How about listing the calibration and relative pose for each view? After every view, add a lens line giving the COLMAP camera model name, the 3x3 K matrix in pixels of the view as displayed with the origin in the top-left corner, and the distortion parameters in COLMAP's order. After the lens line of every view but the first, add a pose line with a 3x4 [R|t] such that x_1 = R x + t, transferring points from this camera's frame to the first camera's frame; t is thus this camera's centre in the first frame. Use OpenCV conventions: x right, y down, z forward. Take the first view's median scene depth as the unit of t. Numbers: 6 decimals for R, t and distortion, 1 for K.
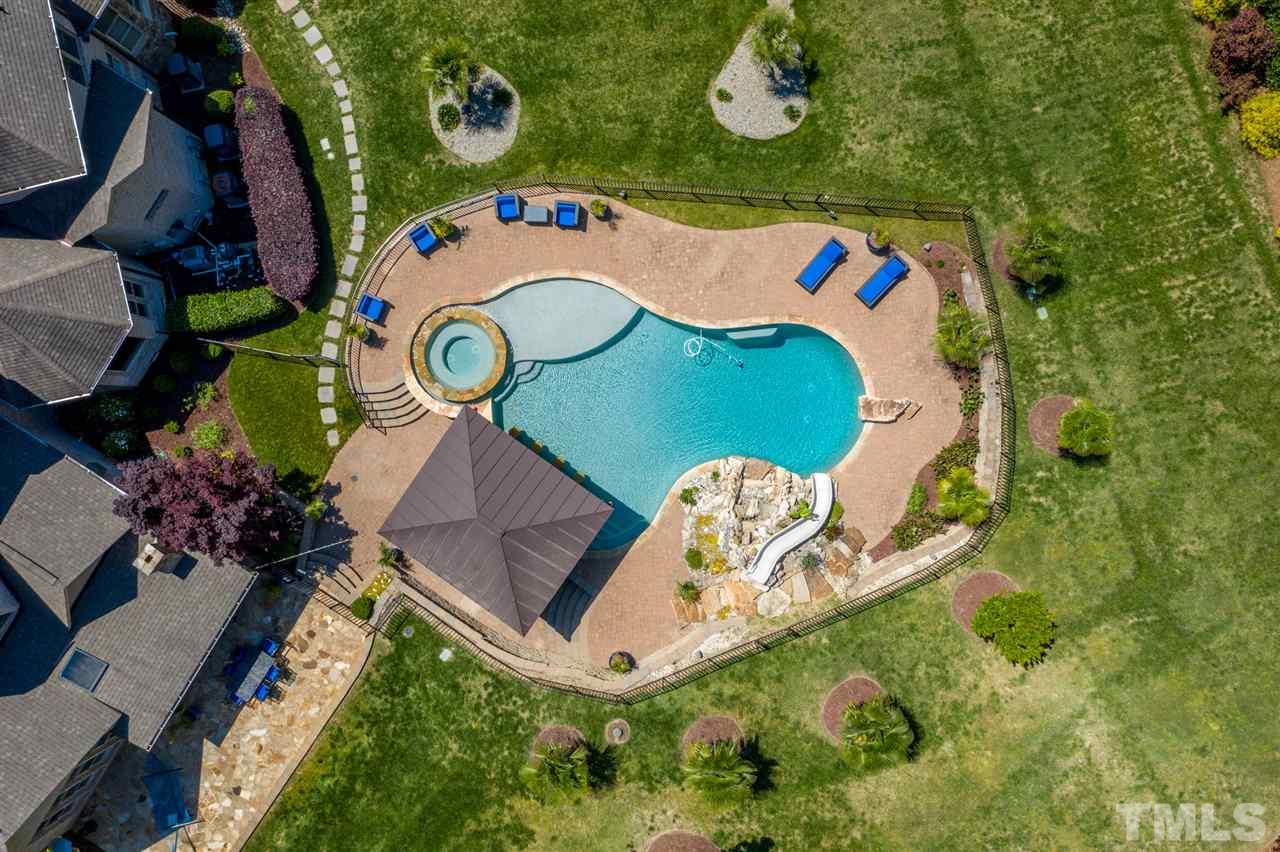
lens RADIAL K [[1017.0, 0, 640.0], [0, 1017.0, 426.0], [0, 0, 1]] dist [-0.025222, 0.005987]
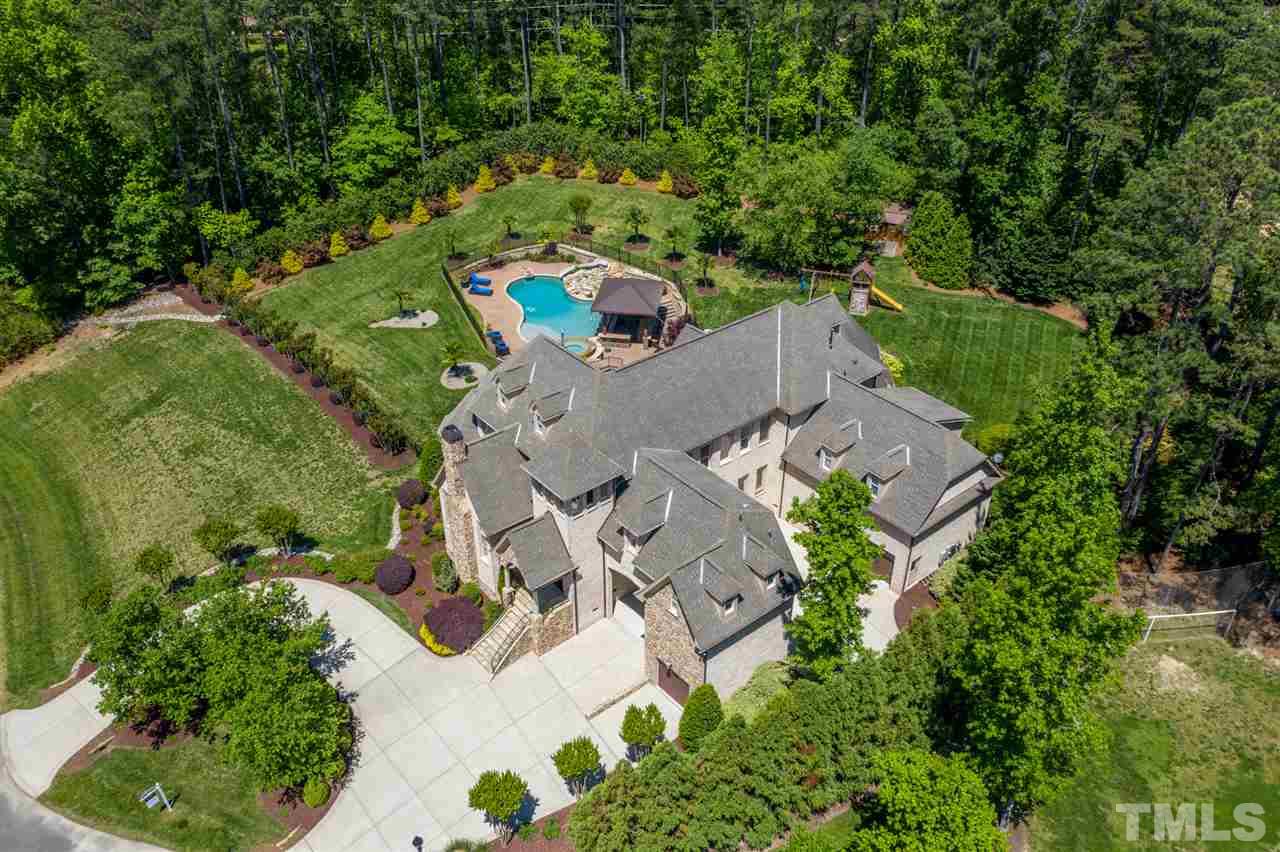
lens RADIAL K [[1017.0, 0, 640.0], [0, 1017.0, 426.0], [0, 0, 1]] dist [-0.025222, 0.005987]
pose [[-0.447816, -0.459614, 0.766952, -2.015573], [0.893981, -0.245605, 0.374802, -0.812210], [0.016103, 0.853483, 0.520872, 0.000236]]
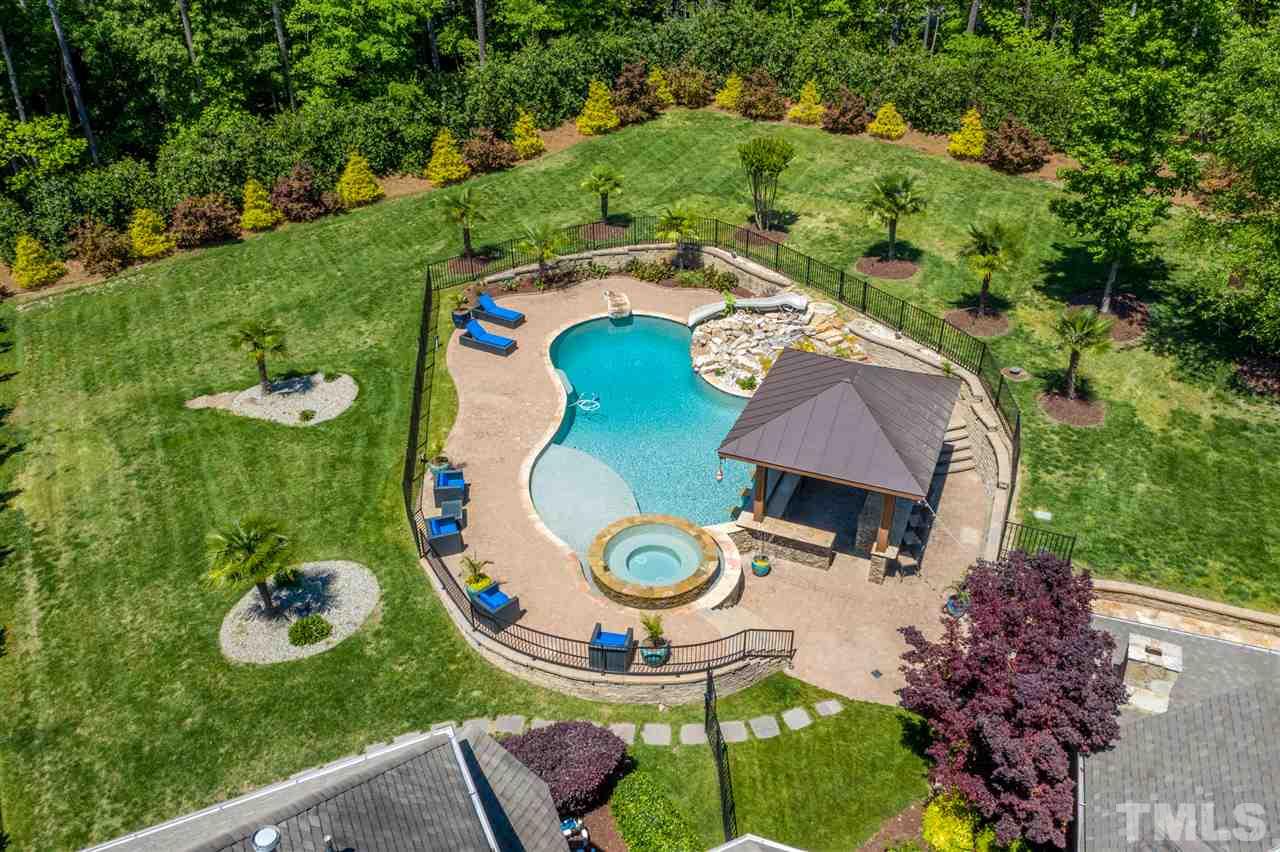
lens RADIAL K [[1017.0, 0, 640.0], [0, 1017.0, 426.0], [0, 0, 1]] dist [-0.025222, 0.005987]
pose [[-0.207700, -0.494454, 0.844024, -0.739696], [0.978004, -0.121889, 0.169265, -0.190660], [0.019184, 0.860615, 0.508894, 0.554796]]
